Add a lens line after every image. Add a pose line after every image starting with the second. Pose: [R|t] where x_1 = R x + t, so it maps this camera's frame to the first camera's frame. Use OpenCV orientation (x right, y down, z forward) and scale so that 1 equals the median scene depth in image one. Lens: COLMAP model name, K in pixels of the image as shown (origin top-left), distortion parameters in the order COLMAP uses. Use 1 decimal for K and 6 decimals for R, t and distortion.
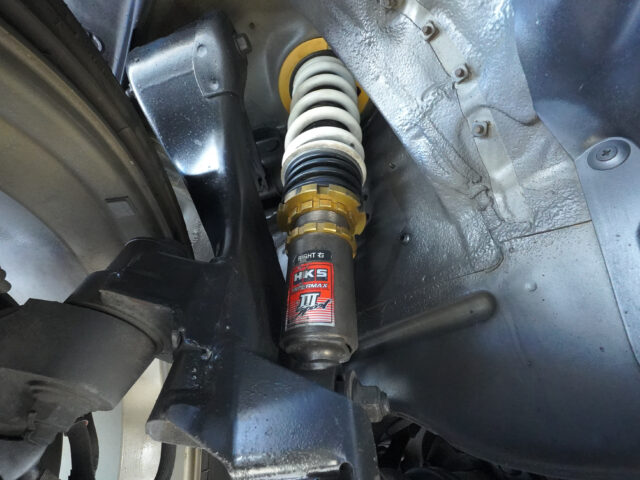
lens RADIAL K [[307.6, 0, 338.3], [0, 307.6, 234.6], [0, 0, 1]] dist [-0.016456, 0.004820]
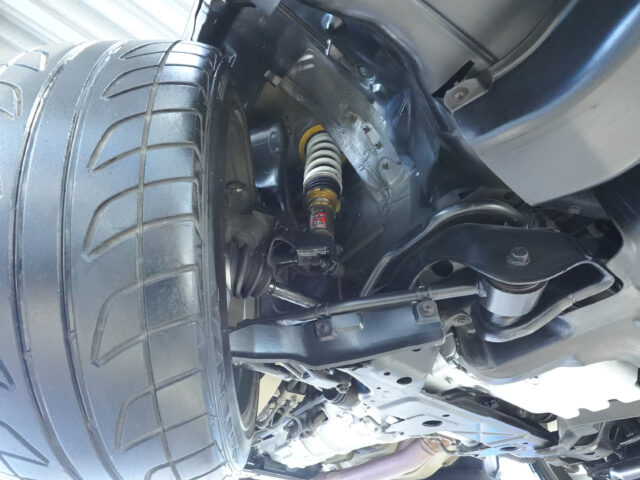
lens RADIAL K [[307.6, 0, 321.8], [0, 307.6, 243.6], [0, 0, 1]] dist [-0.016456, 0.004820]
pose [[0.999163, 0.019702, -0.035841, 0.036655], [-0.024443, 0.990259, -0.137077, 0.580766], [0.032791, 0.137839, 0.989912, -1.289427]]
